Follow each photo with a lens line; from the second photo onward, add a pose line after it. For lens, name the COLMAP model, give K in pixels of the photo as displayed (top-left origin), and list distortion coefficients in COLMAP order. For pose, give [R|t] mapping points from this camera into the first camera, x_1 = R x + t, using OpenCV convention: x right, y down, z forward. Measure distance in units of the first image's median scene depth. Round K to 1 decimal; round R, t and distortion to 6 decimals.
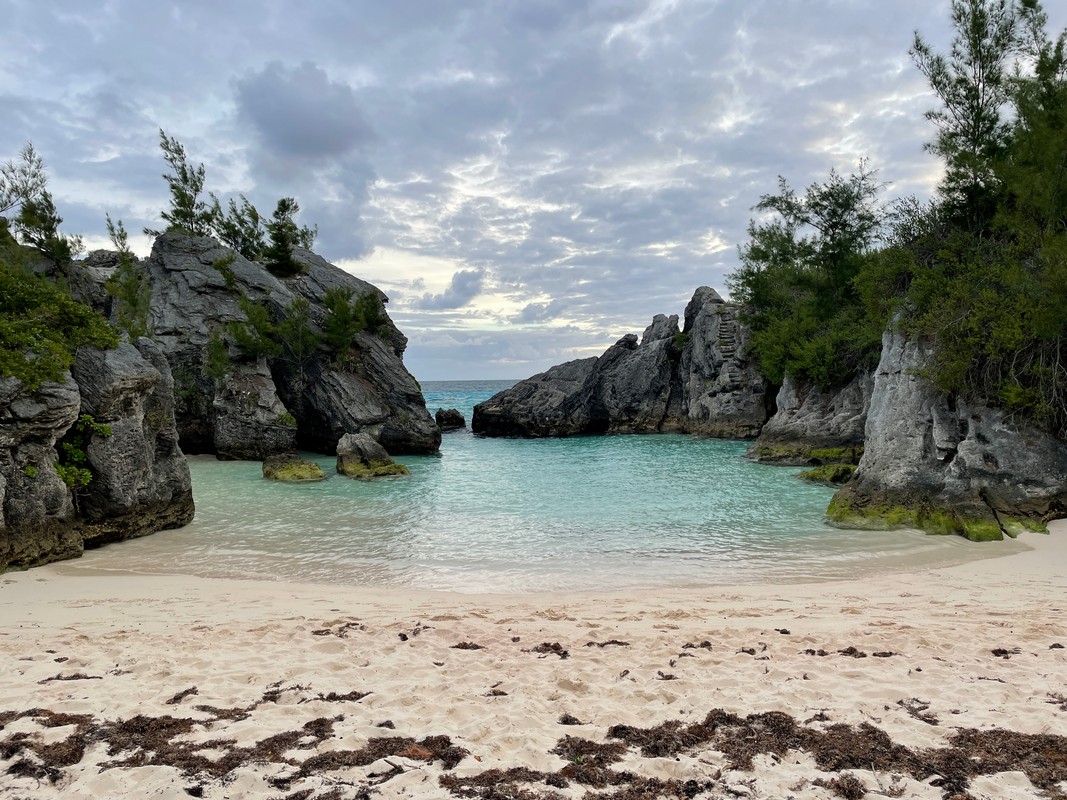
lens RADIAL K [[797.3, 0, 536.4], [0, 797.3, 398.7], [0, 0, 1]] dist [0.055263, -0.046968]
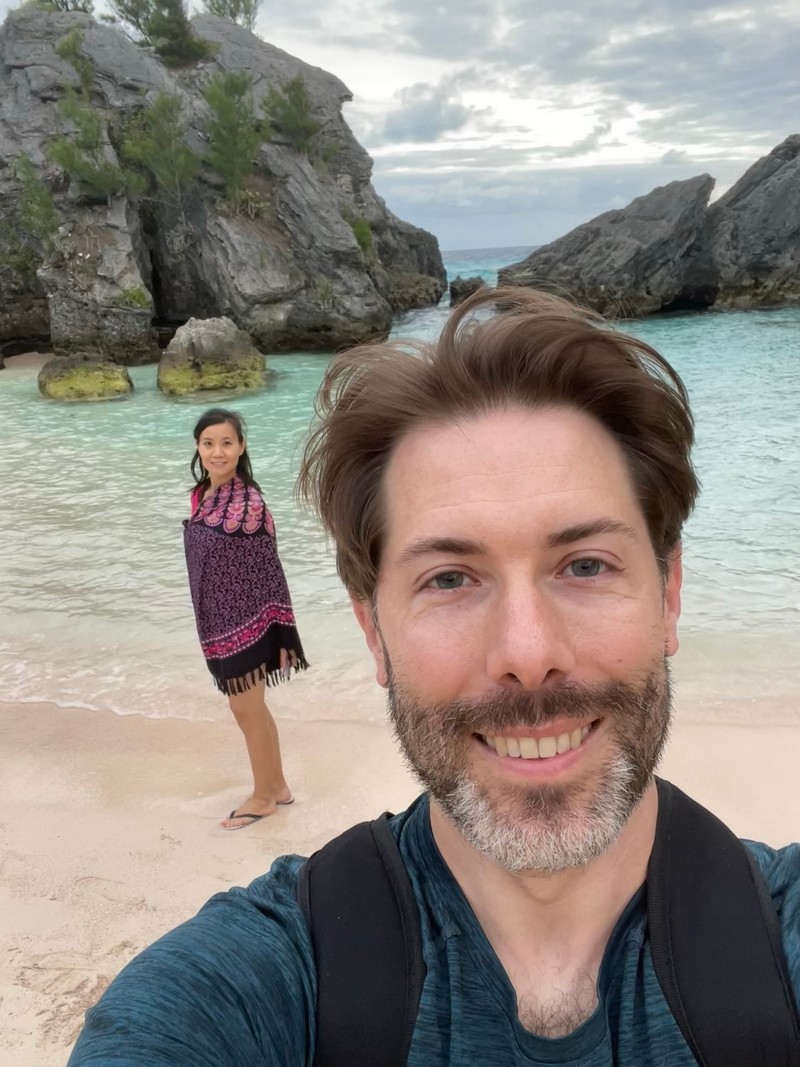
lens RADIAL K [[1023.2, 0, 398.8], [0, 1023.2, 539.8], [0, 0, 1]] dist [0.043139, 0.000000]
pose [[0.955357, 0.044783, -0.292040, 0.113479], [0.030996, 0.967799, 0.249807, 0.012332], [0.293824, -0.247707, 0.923206, 0.213491]]
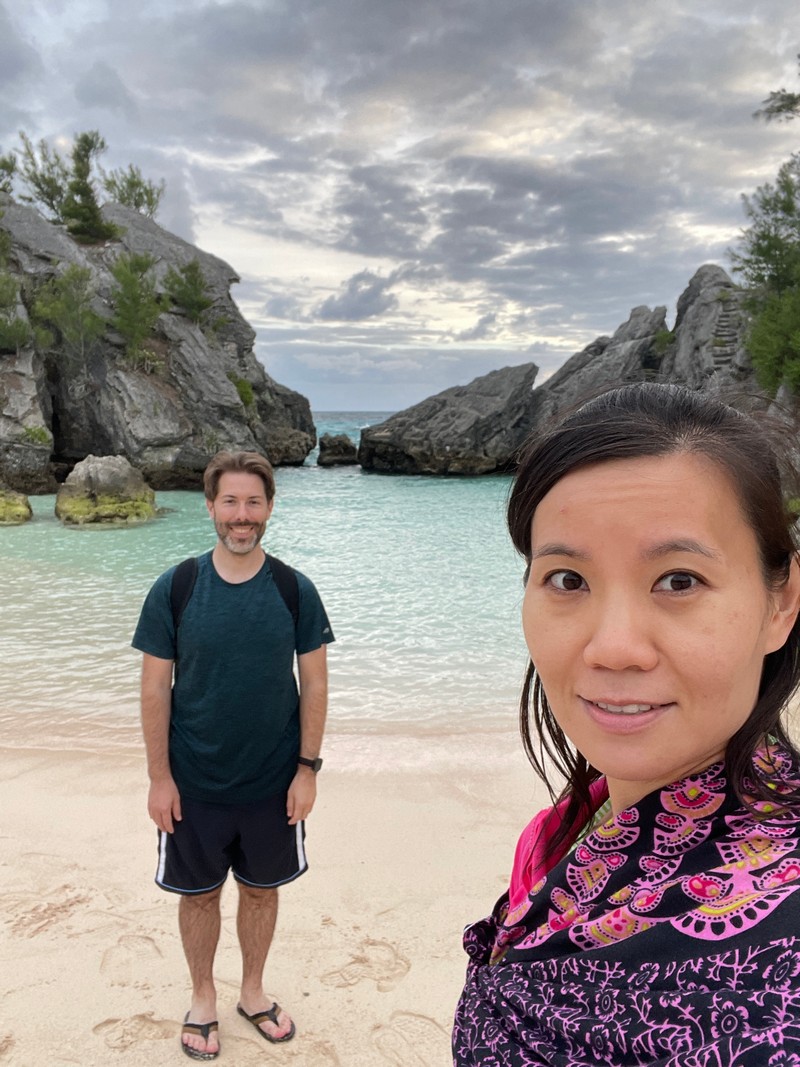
lens RADIAL K [[936.7, 0, 399.1], [0, 936.7, 537.2], [0, 0, 1]] dist [0.038959, 0.020904]
pose [[0.986031, 0.038594, -0.162026, 0.122203], [-0.020561, 0.993548, 0.111532, 0.013099], [0.165285, -0.106643, 0.980463, 0.180484]]
